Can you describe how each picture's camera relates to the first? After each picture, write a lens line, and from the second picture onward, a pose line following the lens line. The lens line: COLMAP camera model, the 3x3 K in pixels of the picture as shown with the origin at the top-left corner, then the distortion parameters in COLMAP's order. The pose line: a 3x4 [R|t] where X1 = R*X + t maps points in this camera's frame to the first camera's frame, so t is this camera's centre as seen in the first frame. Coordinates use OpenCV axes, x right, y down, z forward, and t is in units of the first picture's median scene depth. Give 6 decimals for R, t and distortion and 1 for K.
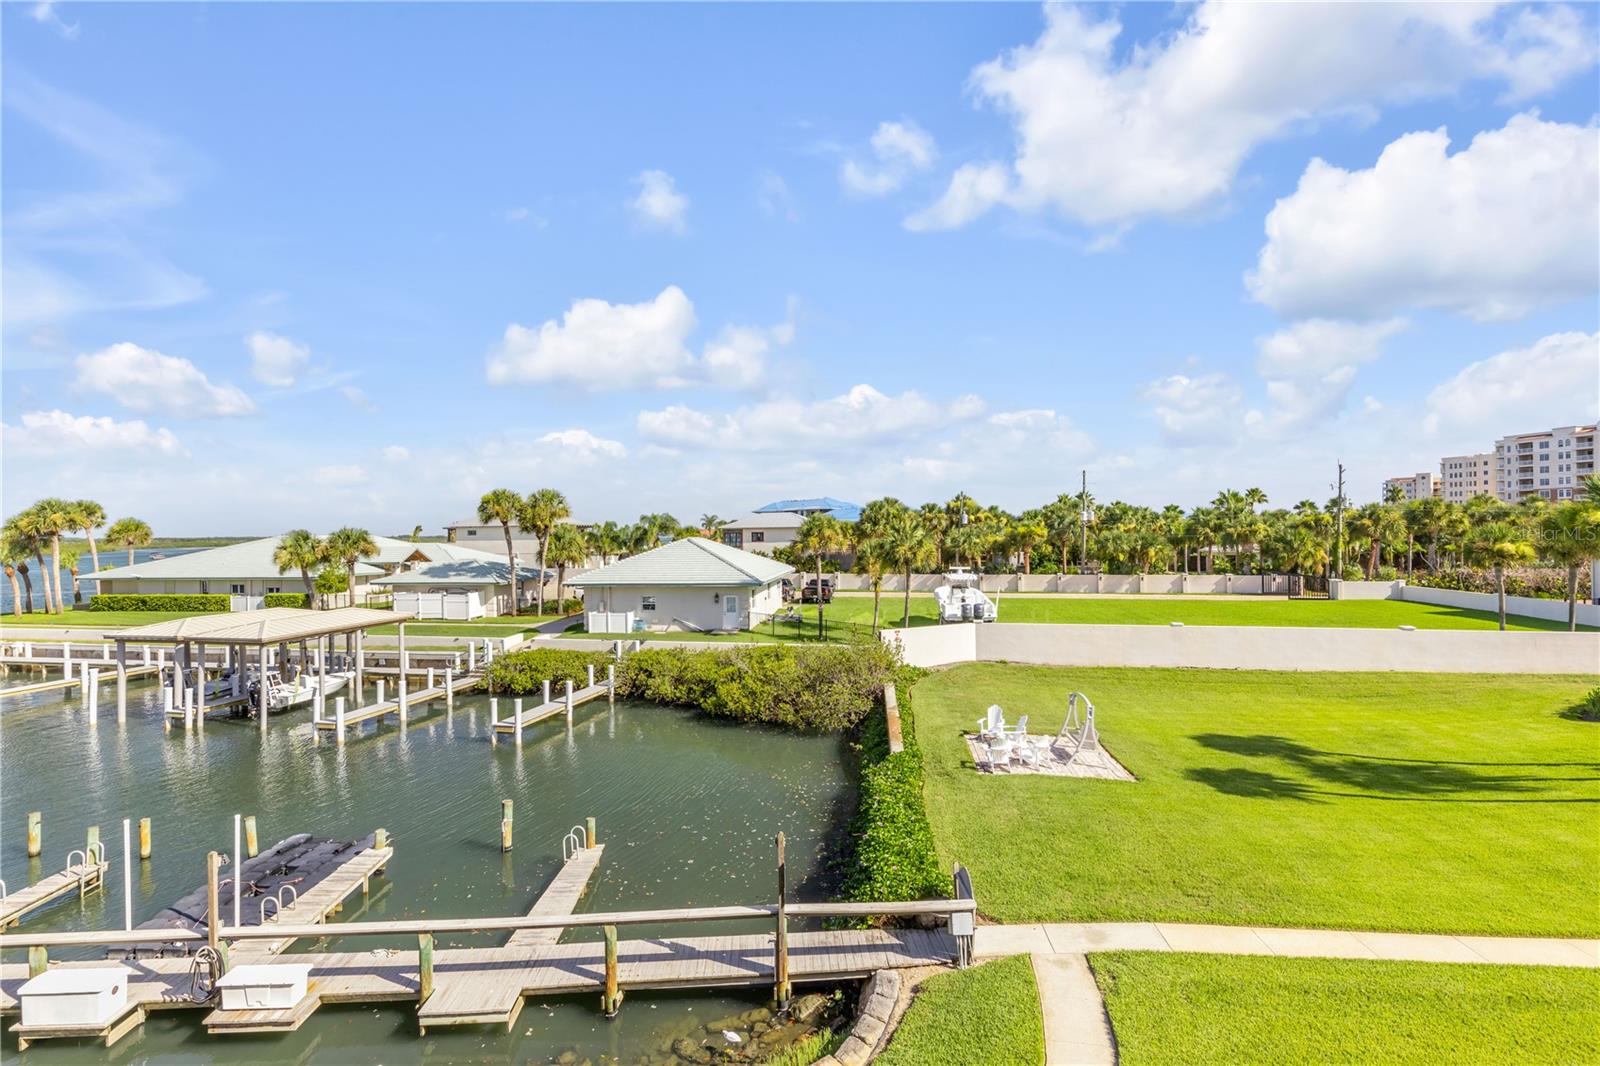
lens RADIAL K [[734.3, 0, 801.4], [0, 734.3, 539.5], [0, 0, 1]] dist [0.007337, -0.003077]
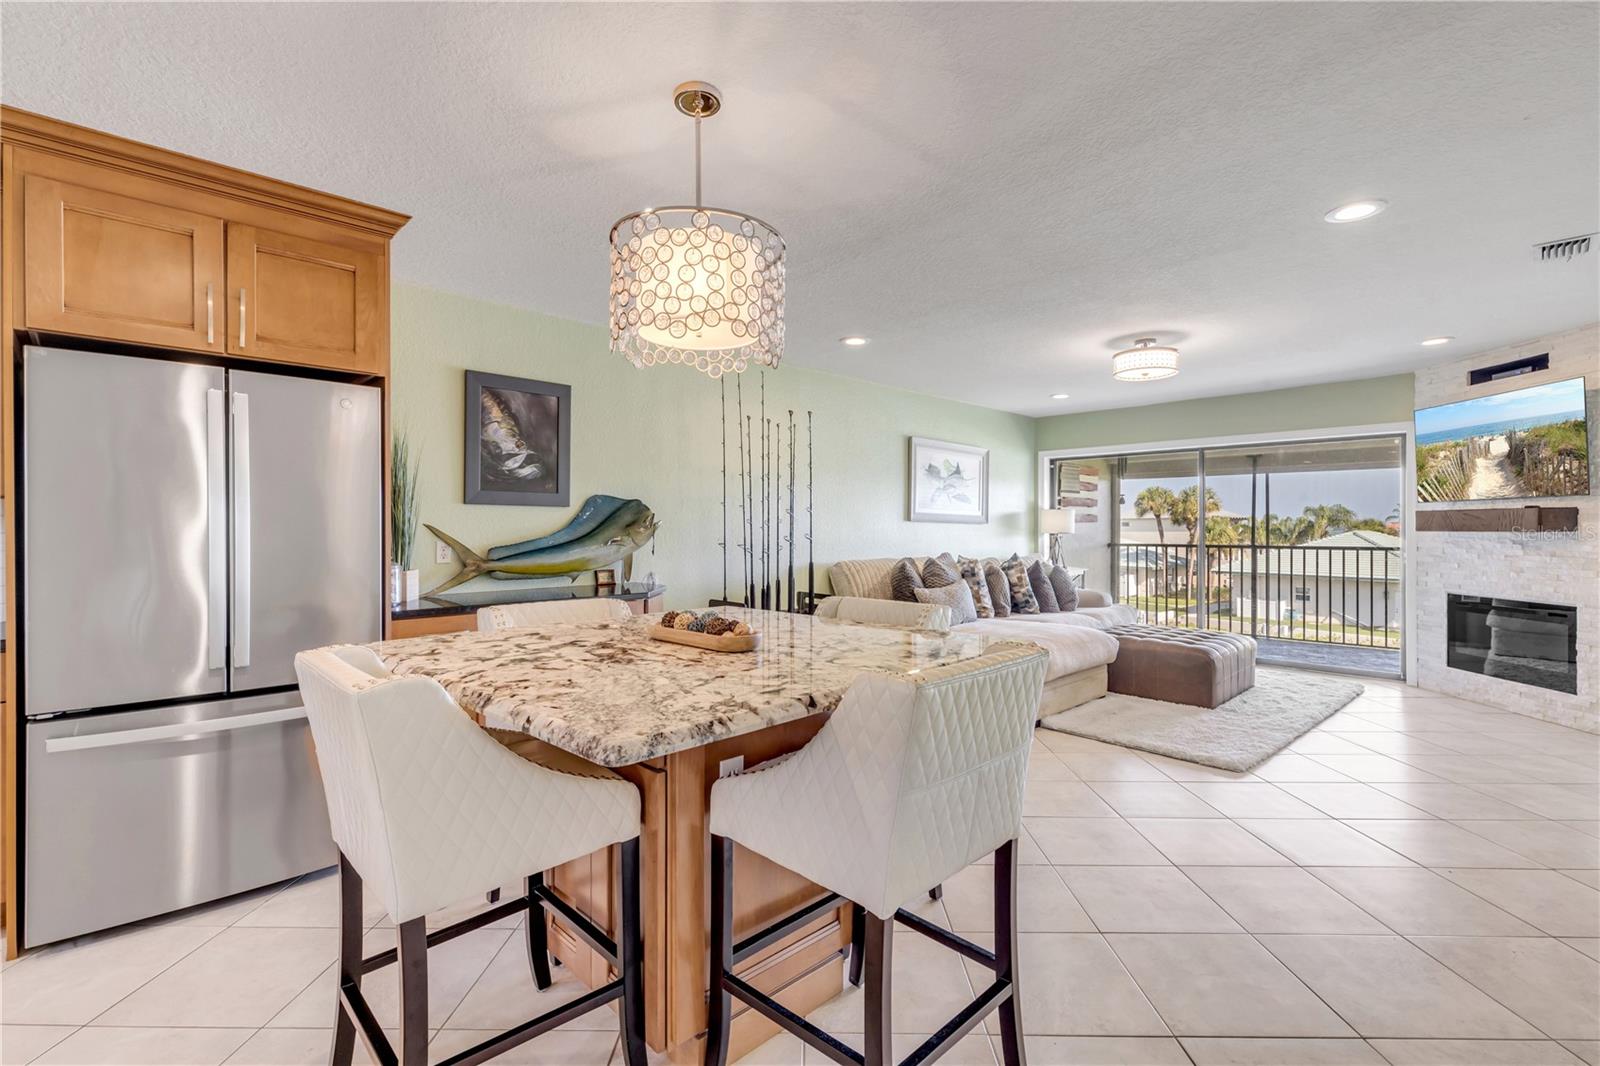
lens RADIAL K [[720.0, 0, 801.3], [0, 720.0, 530.7], [0, 0, 1]] dist [0.006795, -0.001900]
pose [[0.668572, 0.013451, -0.743526, 0.064369], [-0.013111, 0.999894, 0.006299, 0.000578], [0.743532, 0.005537, 0.668678, -0.172989]]
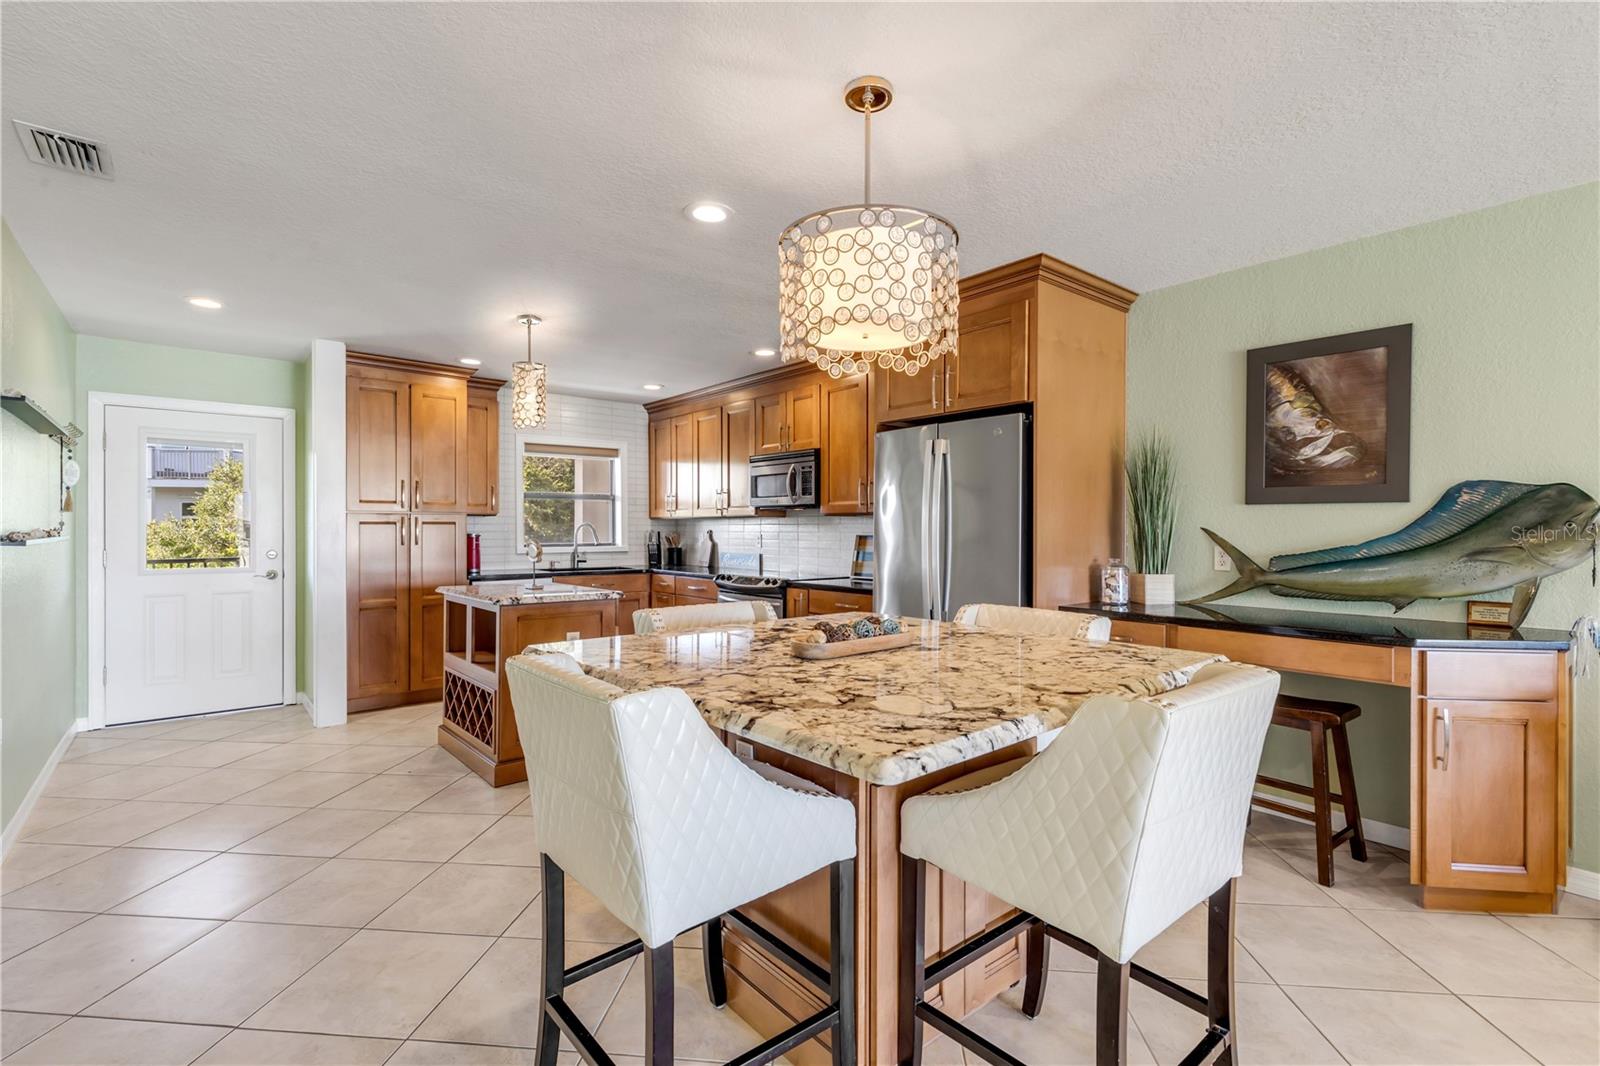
lens RADIAL K [[720.0, 0, 806.8], [0, 720.0, 523.7], [0, 0, 1]] dist [0.006795, -0.001900]
pose [[-0.786659, 0.006145, -0.617357, 0.057352], [0.001867, 0.999970, 0.007574, -0.000075], [0.617385, 0.004806, -0.786647, -0.123140]]
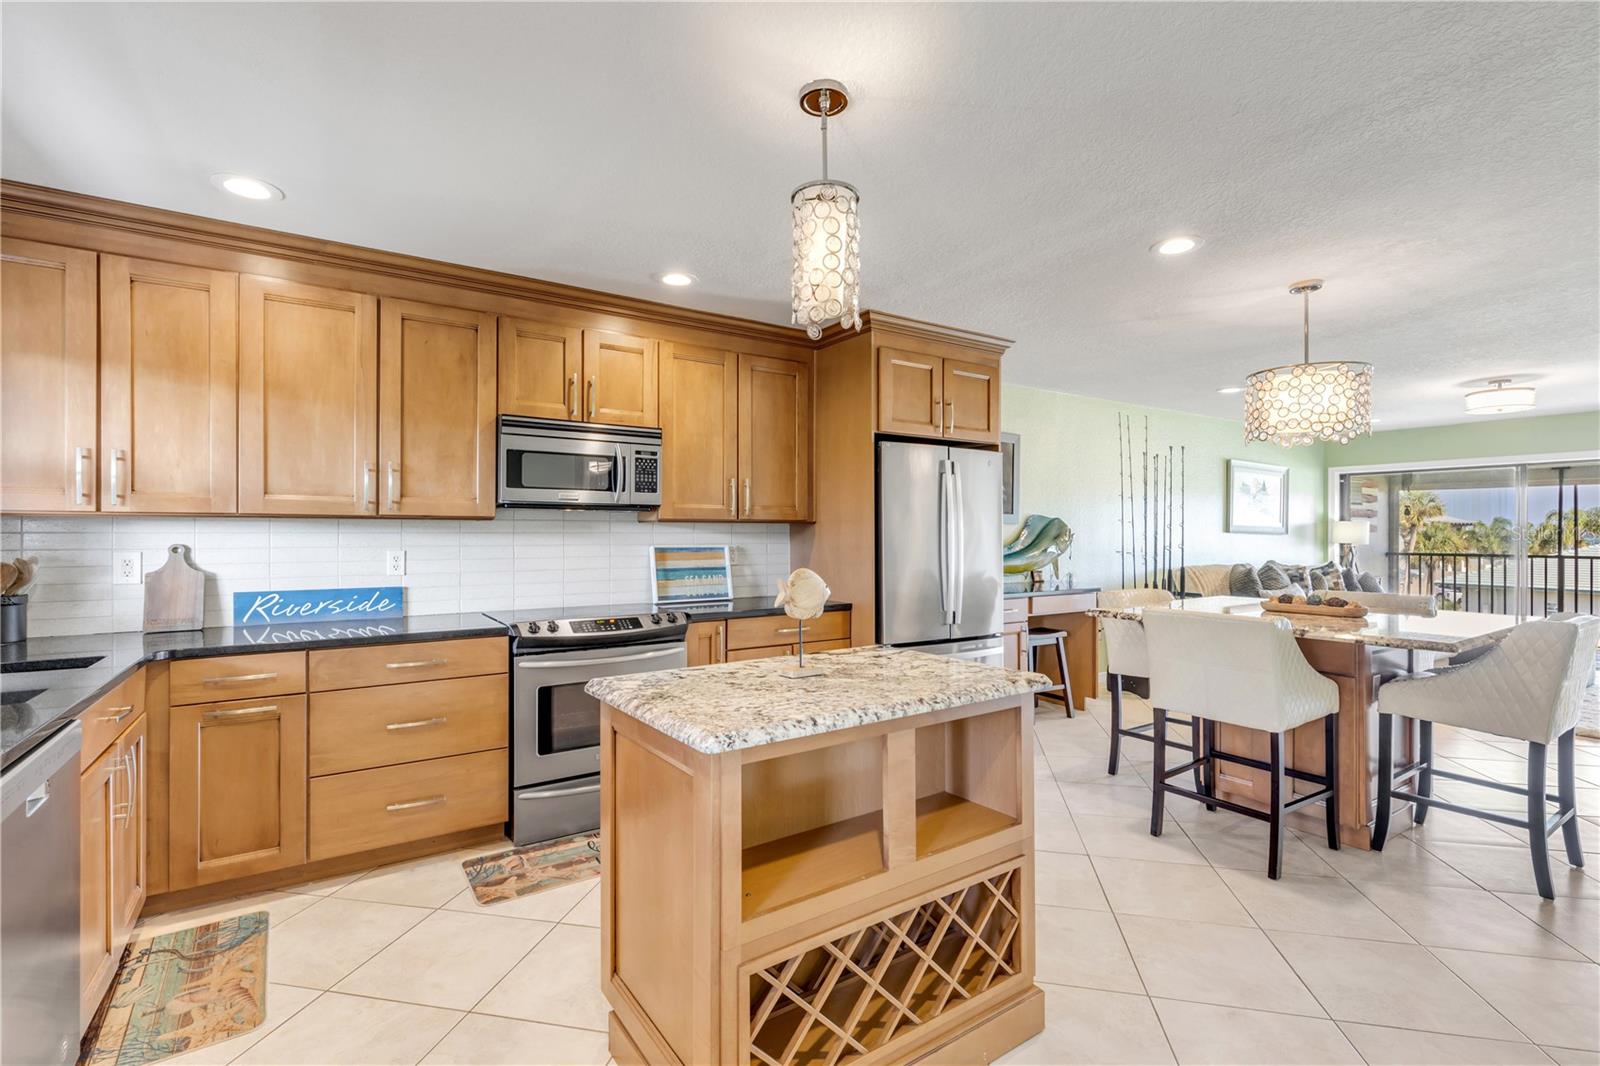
lens RADIAL K [[720.0, 0, 800.5], [0, 720.0, 530.5], [0, 0, 1]] dist [0.006795, -0.001900]
pose [[0.517576, 0.009405, -0.855585, 0.063648], [-0.014895, 0.999887, 0.001981, 0.000078], [0.855508, 0.011718, 0.517658, -0.223948]]
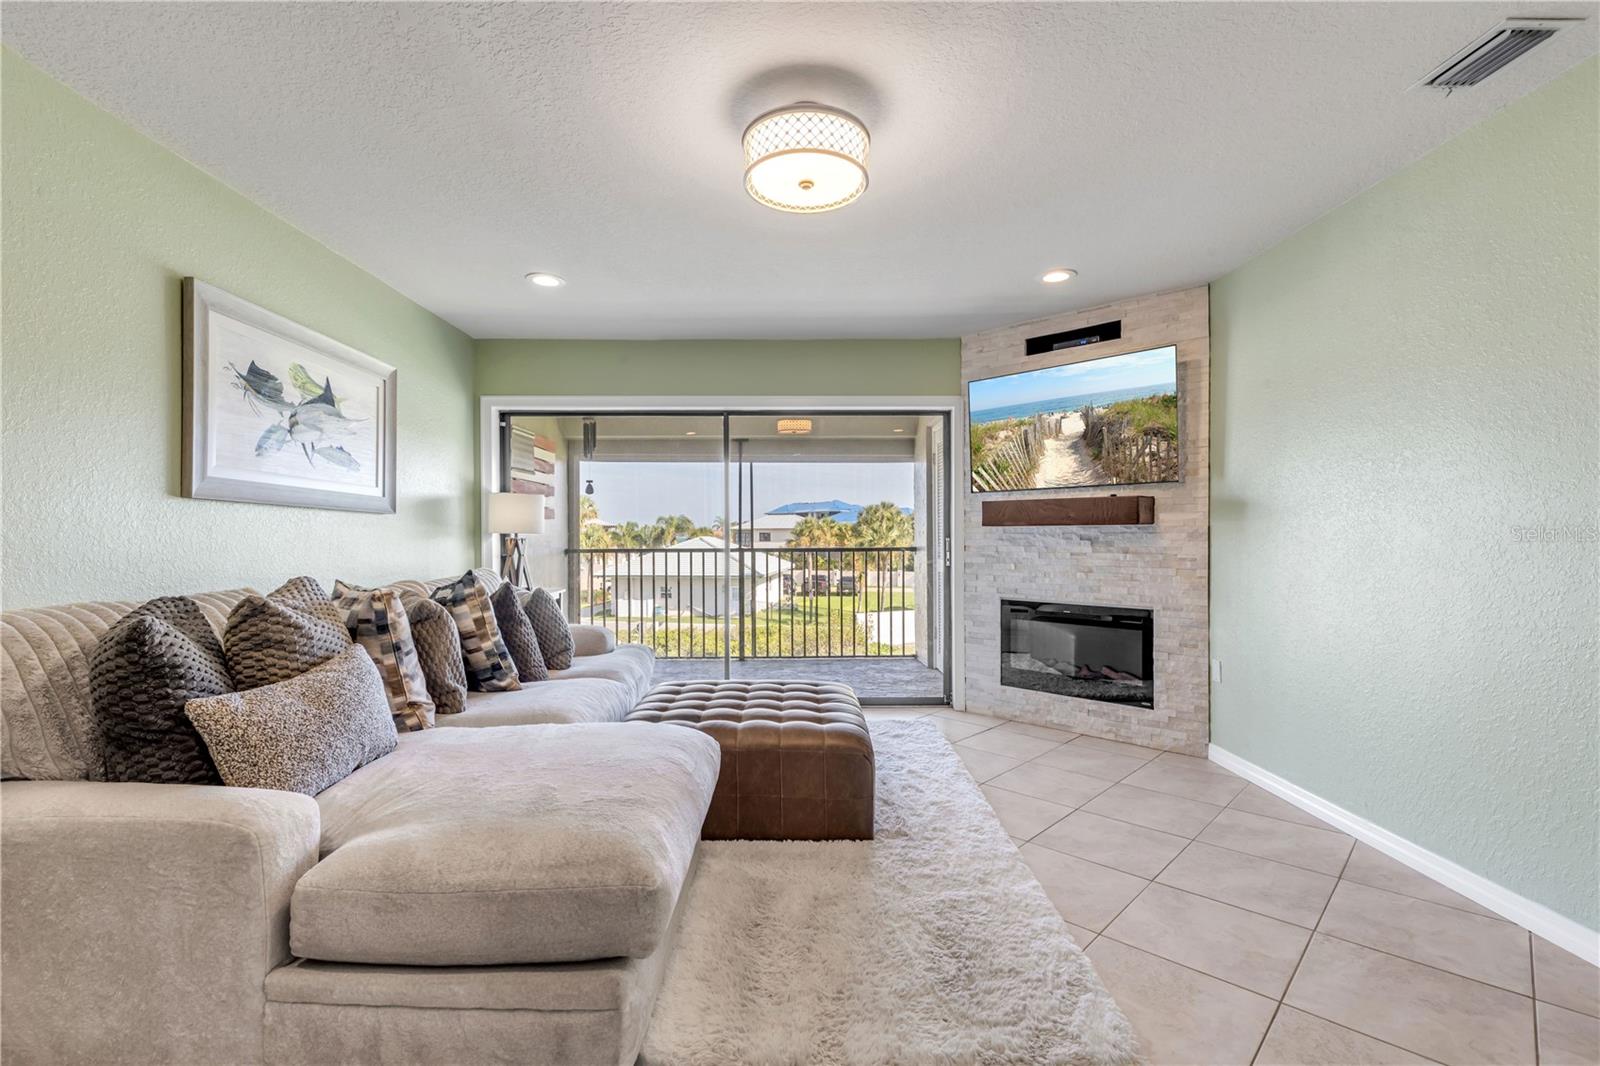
lens RADIAL K [[720.0, 0, 795.2], [0, 720.0, 540.8], [0, 0, 1]] dist [0.006795, -0.001900]
pose [[0.999577, 0.007042, -0.028206, 0.026028], [-0.007025, 0.999975, 0.000720, 0.001991], [0.028210, -0.000522, 0.999602, -0.122670]]
